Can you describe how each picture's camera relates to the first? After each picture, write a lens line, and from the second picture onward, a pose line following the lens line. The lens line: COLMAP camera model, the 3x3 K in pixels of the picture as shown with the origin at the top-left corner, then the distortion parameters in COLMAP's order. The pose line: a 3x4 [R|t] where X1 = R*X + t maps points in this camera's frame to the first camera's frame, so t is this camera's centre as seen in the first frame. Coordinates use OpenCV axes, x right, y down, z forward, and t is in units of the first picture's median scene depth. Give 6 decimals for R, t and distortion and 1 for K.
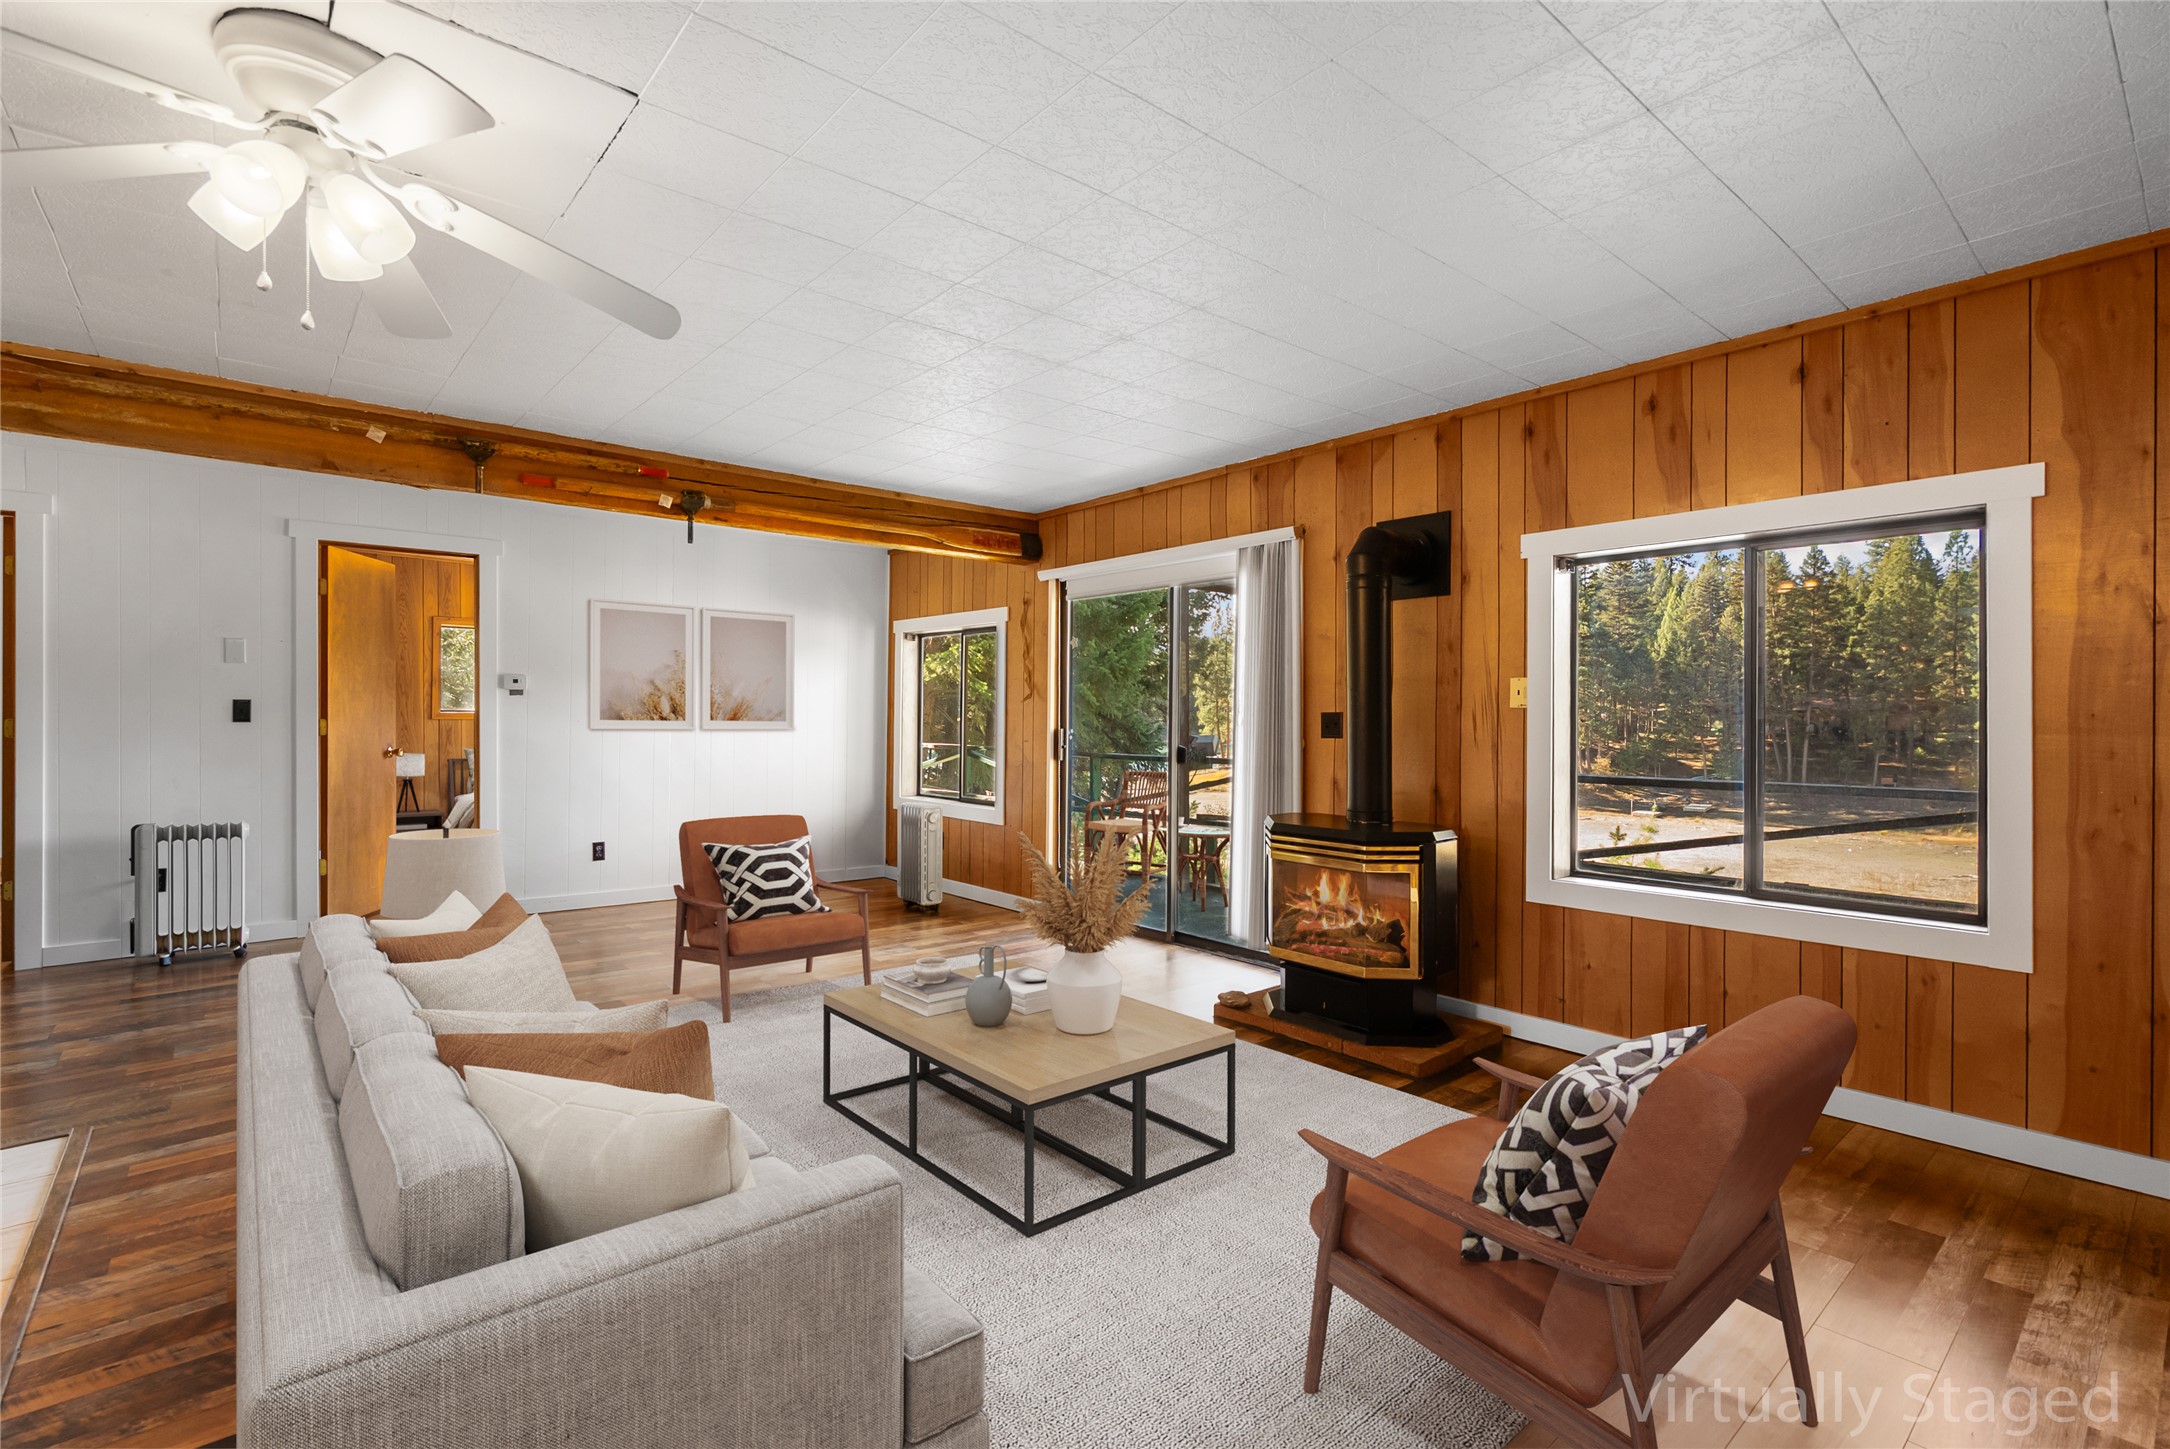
lens RADIAL K [[1003.6, 0, 1084.9], [0, 1003.6, 726.2], [0, 0, 1]] dist [-0.000451, -0.000282]
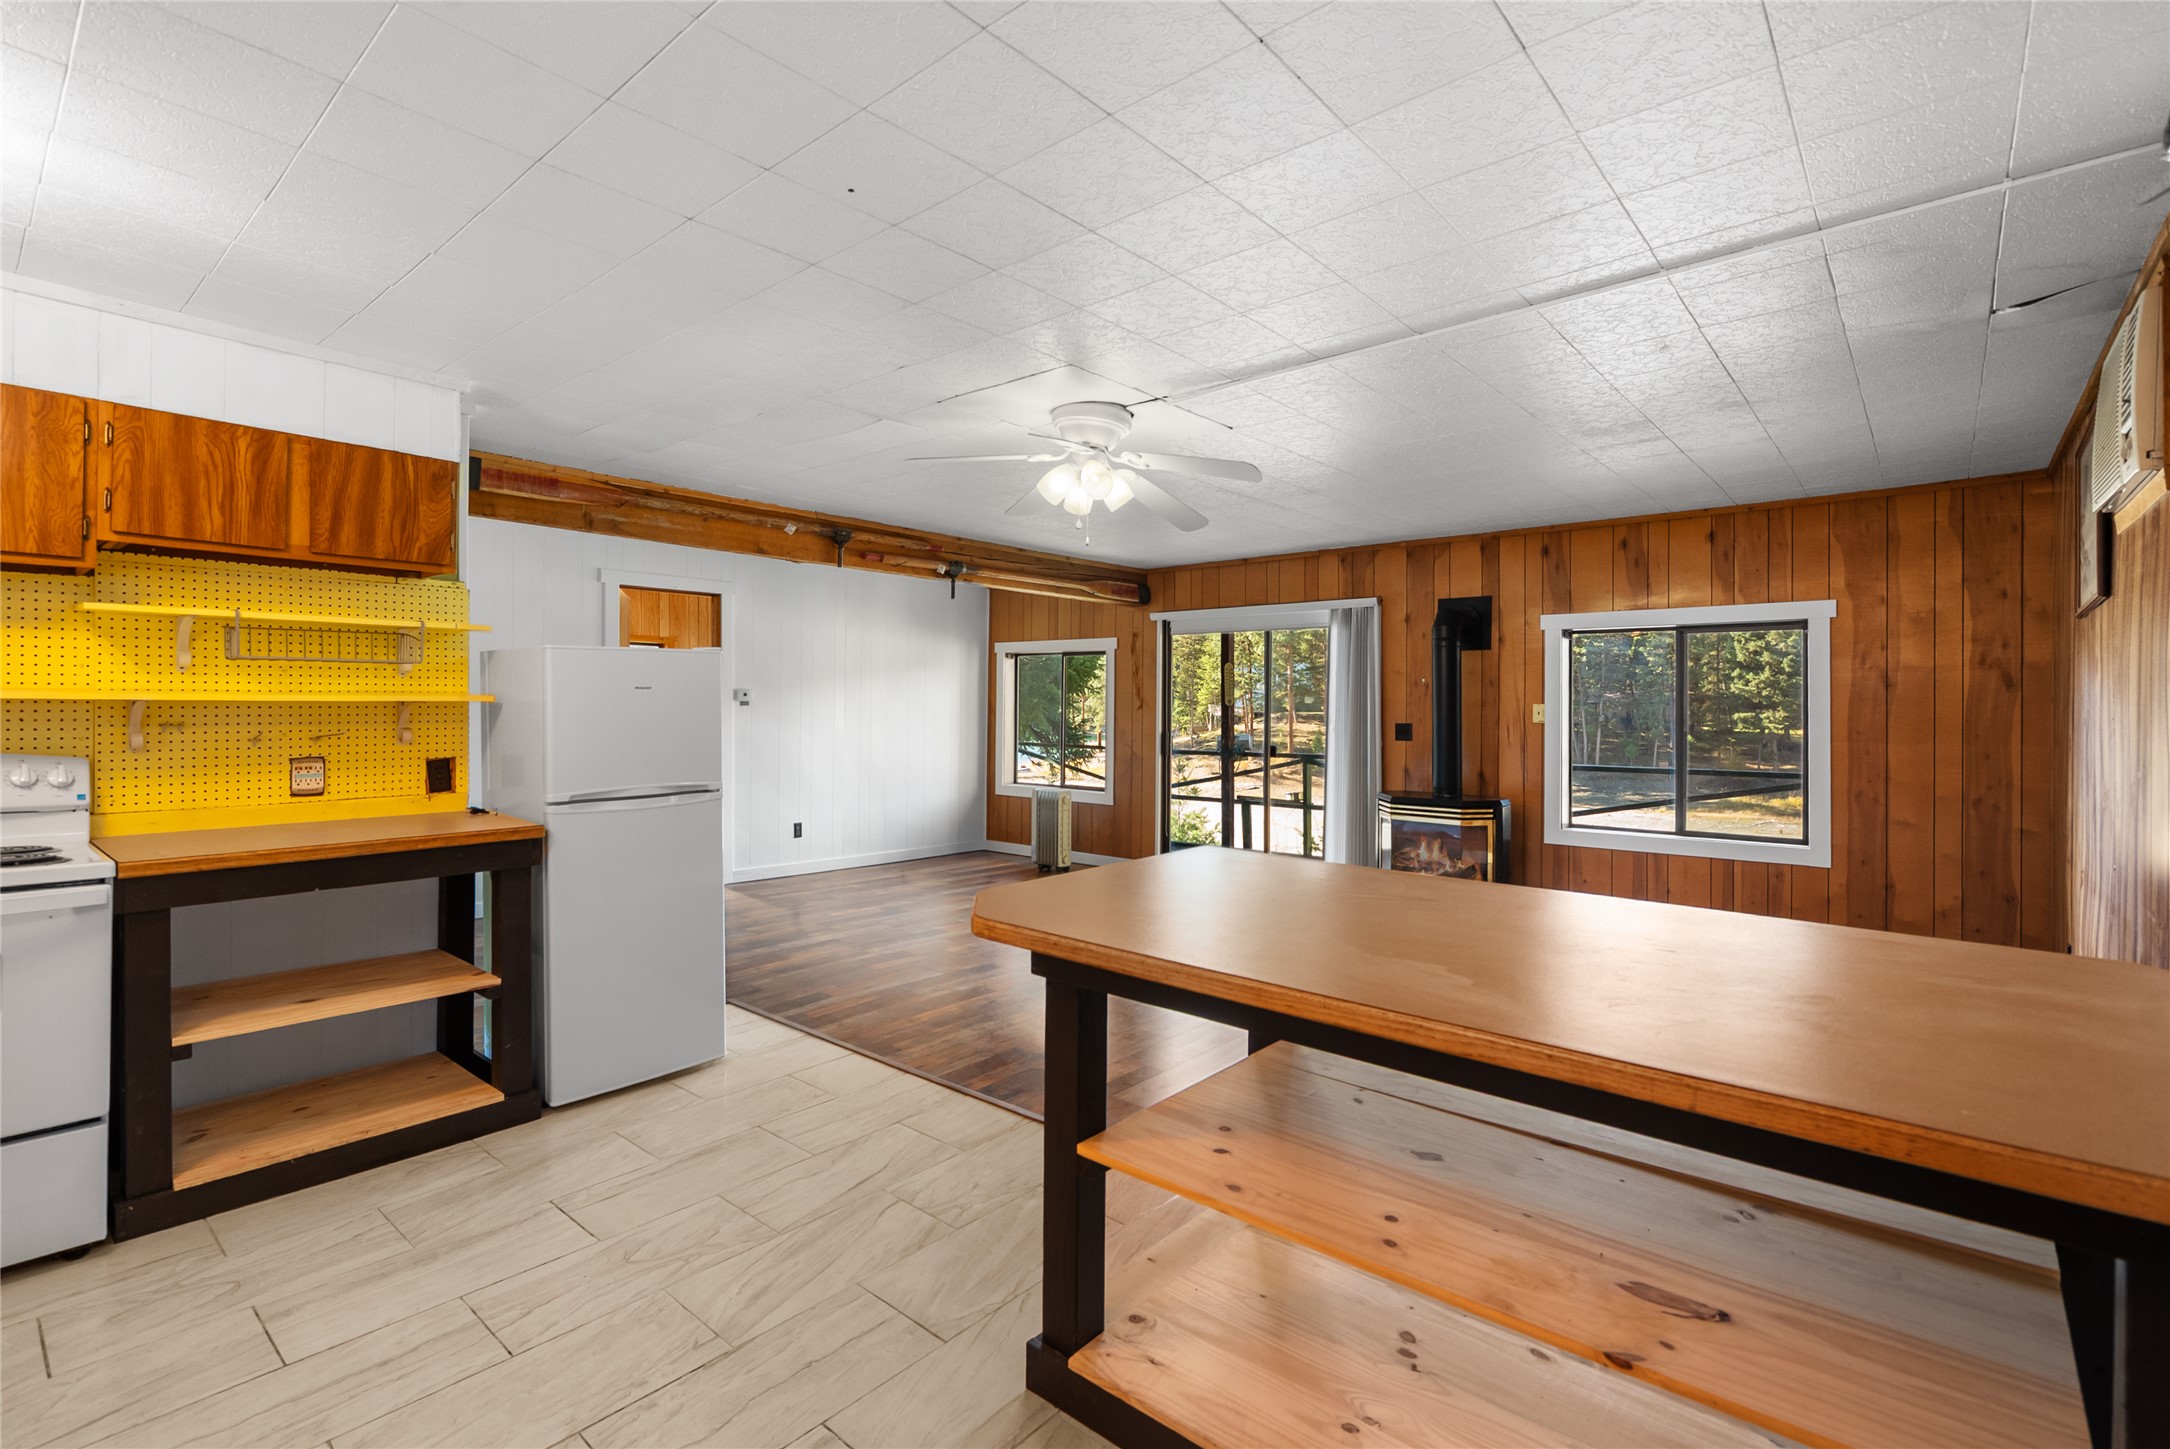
lens RADIAL K [[1003.6, 0, 1083.9], [0, 1003.6, 712.4], [0, 0, 1]] dist [-0.000451, -0.000282]
pose [[0.988337, 0.001040, 0.152276, -0.499904], [-0.000542, 0.999994, -0.003312, -0.027555], [-0.152278, 0.003190, 0.988332, -0.446258]]
